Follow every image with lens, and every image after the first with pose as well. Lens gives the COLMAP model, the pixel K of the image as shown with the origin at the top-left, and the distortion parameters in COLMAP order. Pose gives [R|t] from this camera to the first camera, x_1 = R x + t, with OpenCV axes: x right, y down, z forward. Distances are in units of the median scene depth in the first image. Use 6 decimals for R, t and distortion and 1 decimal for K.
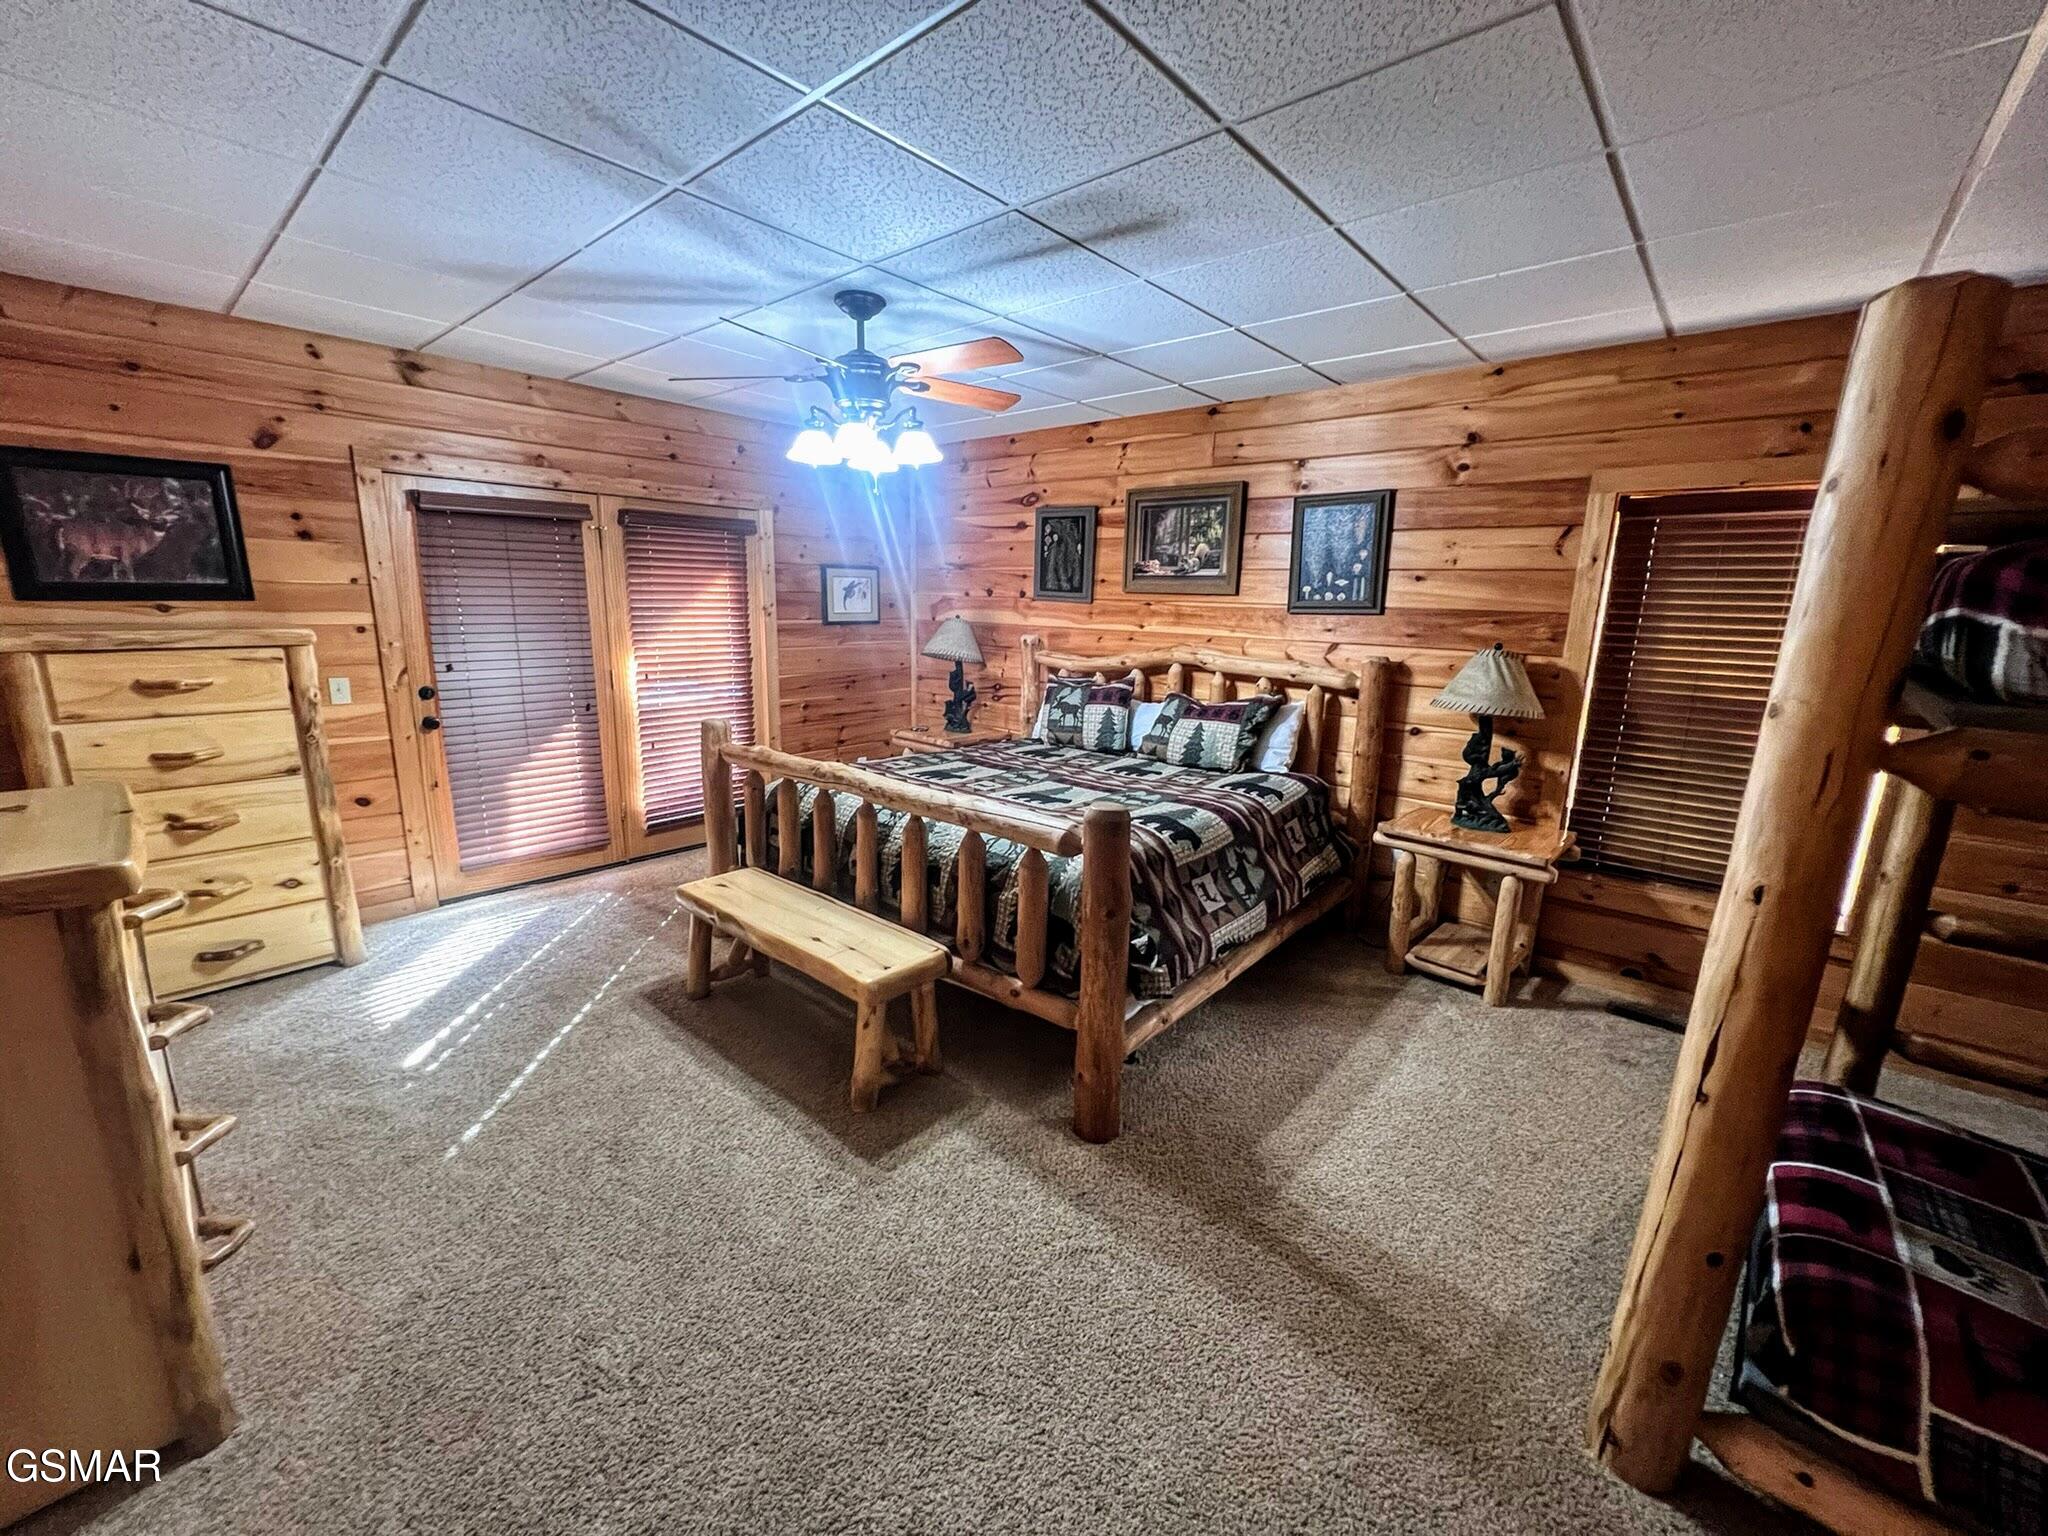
lens RADIAL K [[819.9, 0, 1026.7], [0, 819.9, 772.8], [0, 0, 1]] dist [-0.004331, 0.000923]
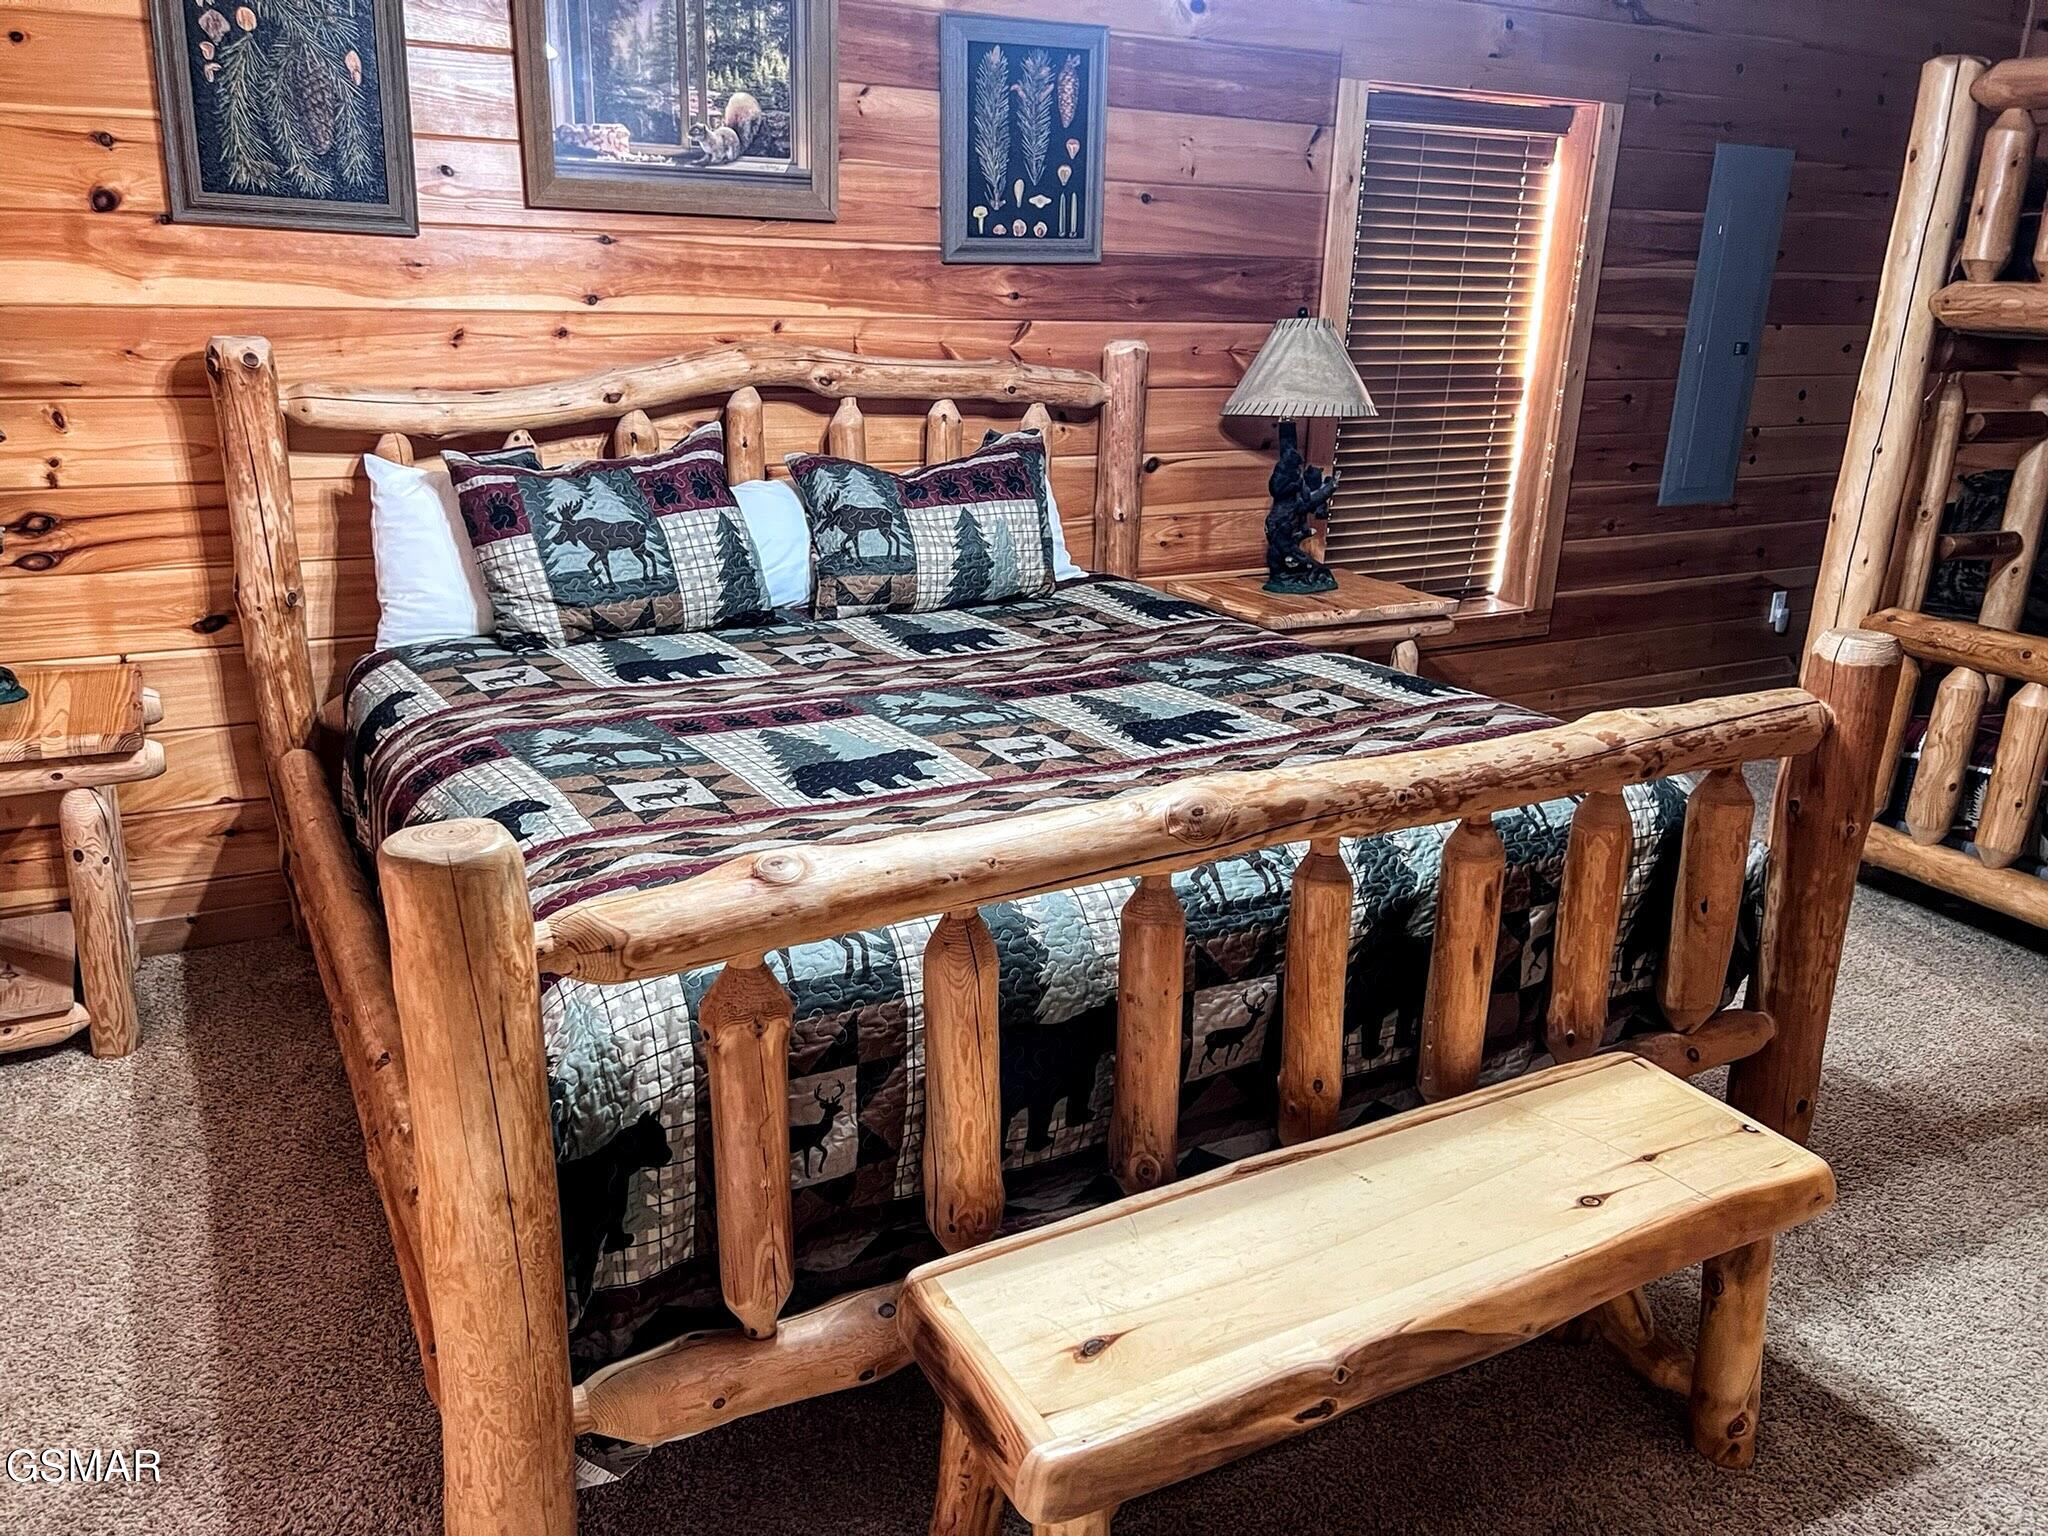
lens RADIAL K [[1532.9, 0, 1019.5], [0, 1532.9, 770.0], [0, 0, 1]] dist [0.056756, -0.065032]
pose [[0.344879, -0.309088, 0.886297, -0.664942], [0.177225, 0.948688, 0.261883, -0.157418], [-0.921764, 0.066756, 0.381961, 0.701605]]
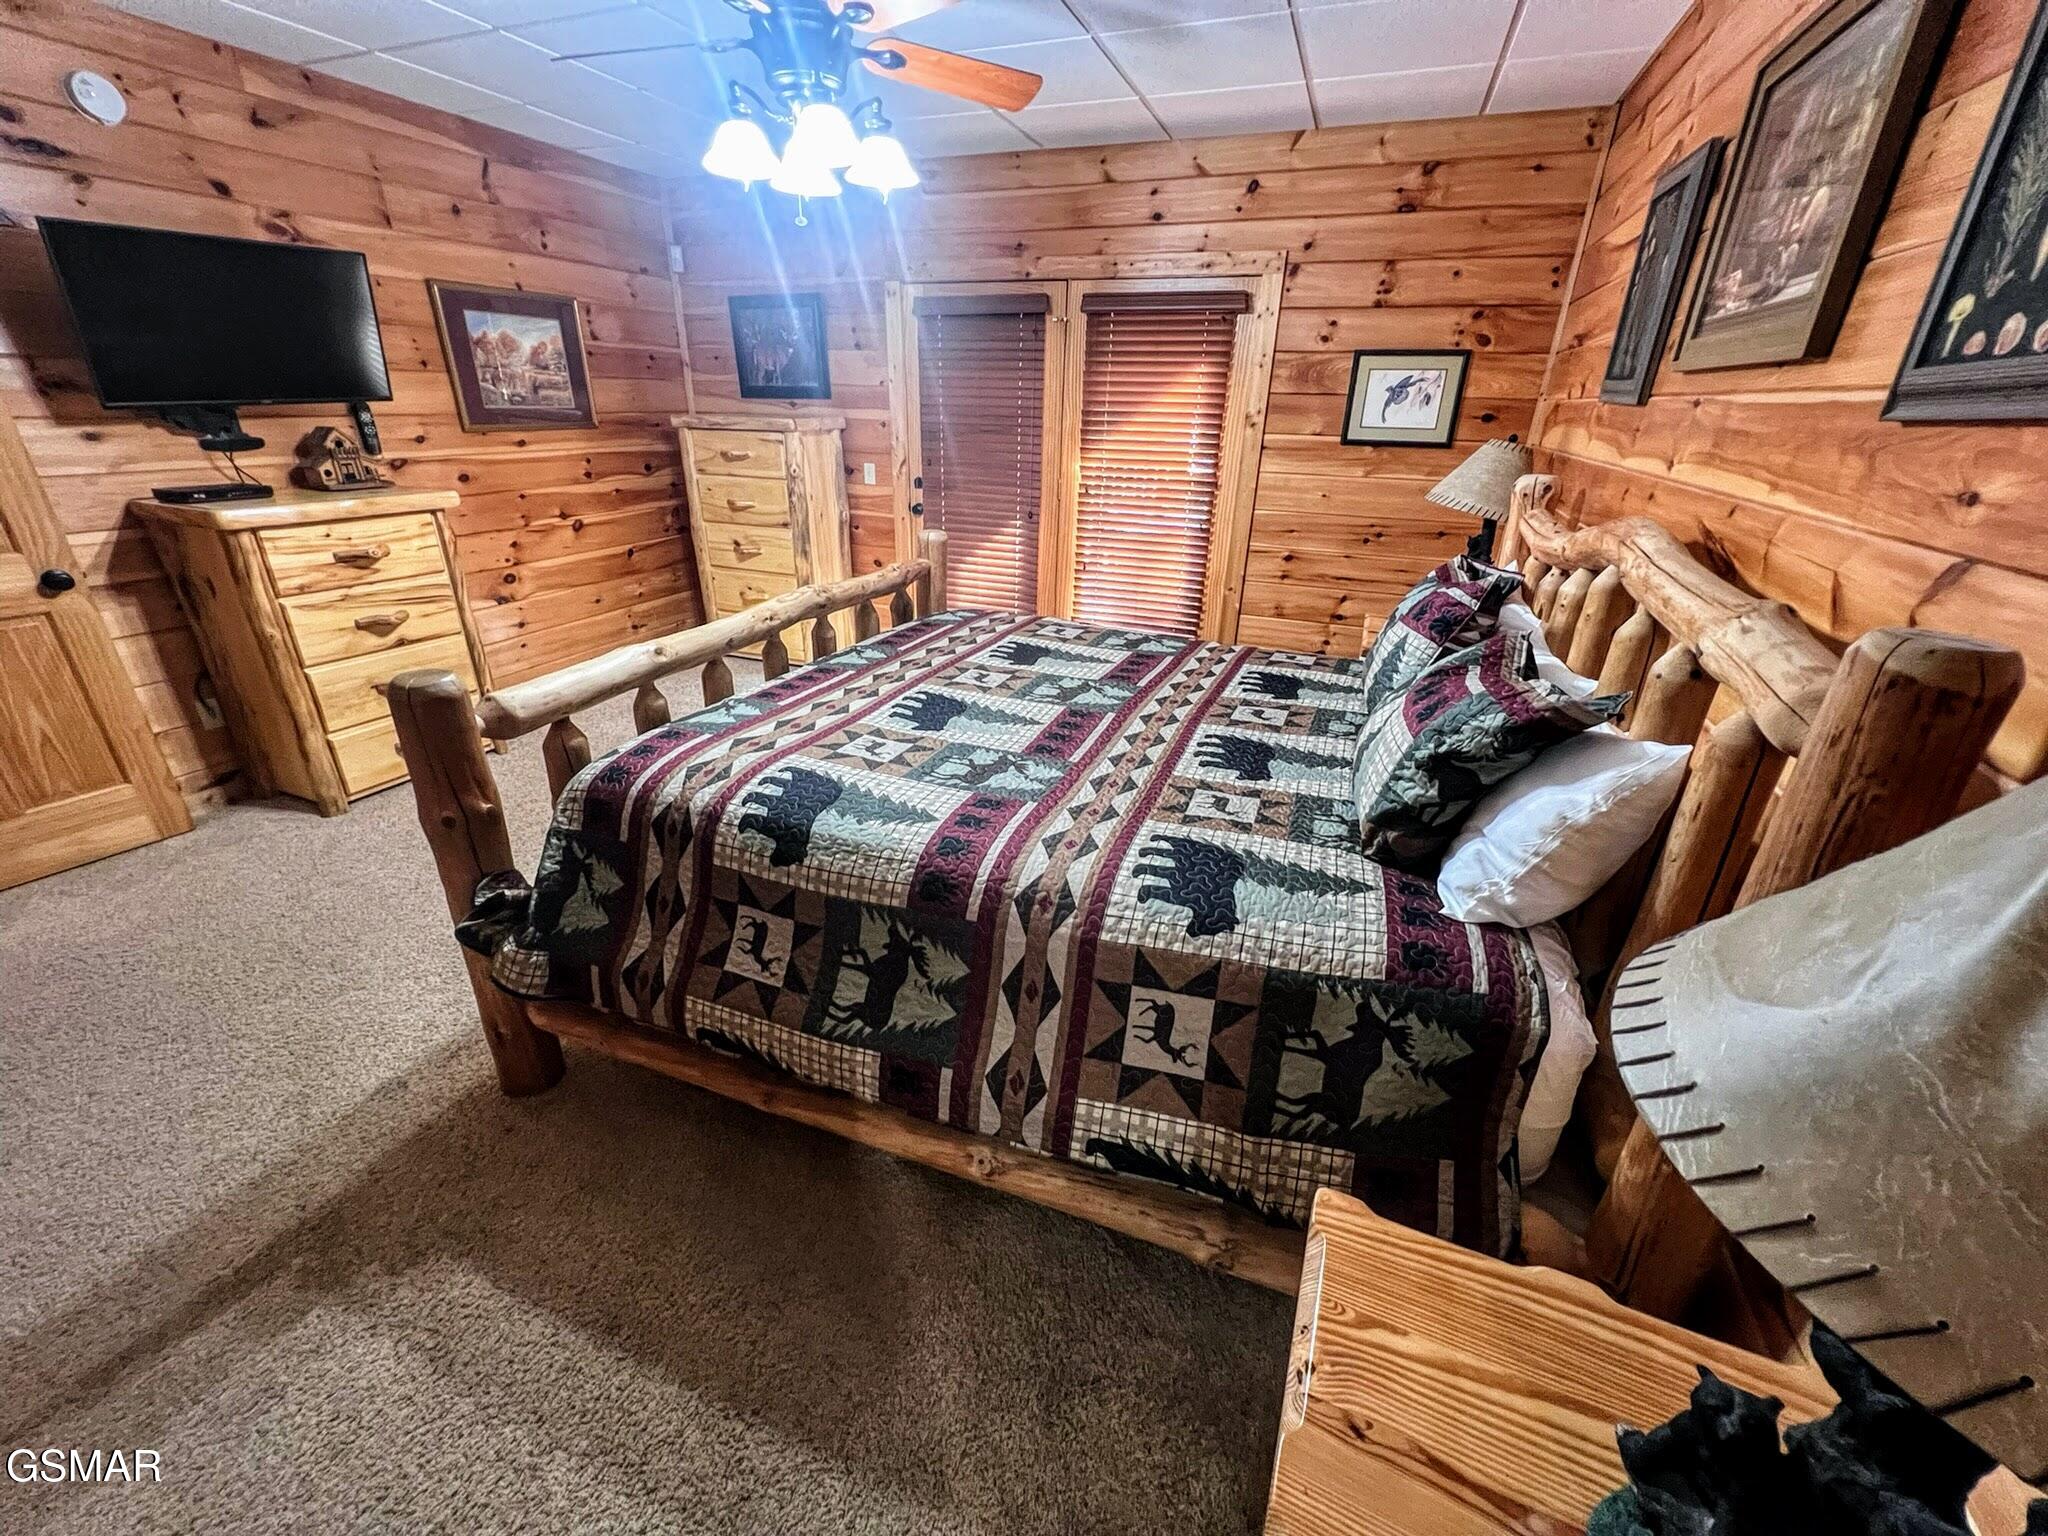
lens RADIAL K [[819.9, 0, 1029.0], [0, 819.9, 773.6], [0, 0, 1]] dist [-0.004331, 0.000923]
pose [[0.340823, 0.378556, -0.860544, 0.554186], [-0.213045, 0.922635, 0.321492, -0.132338], [0.915670, 0.073762, 0.395104, 0.743260]]
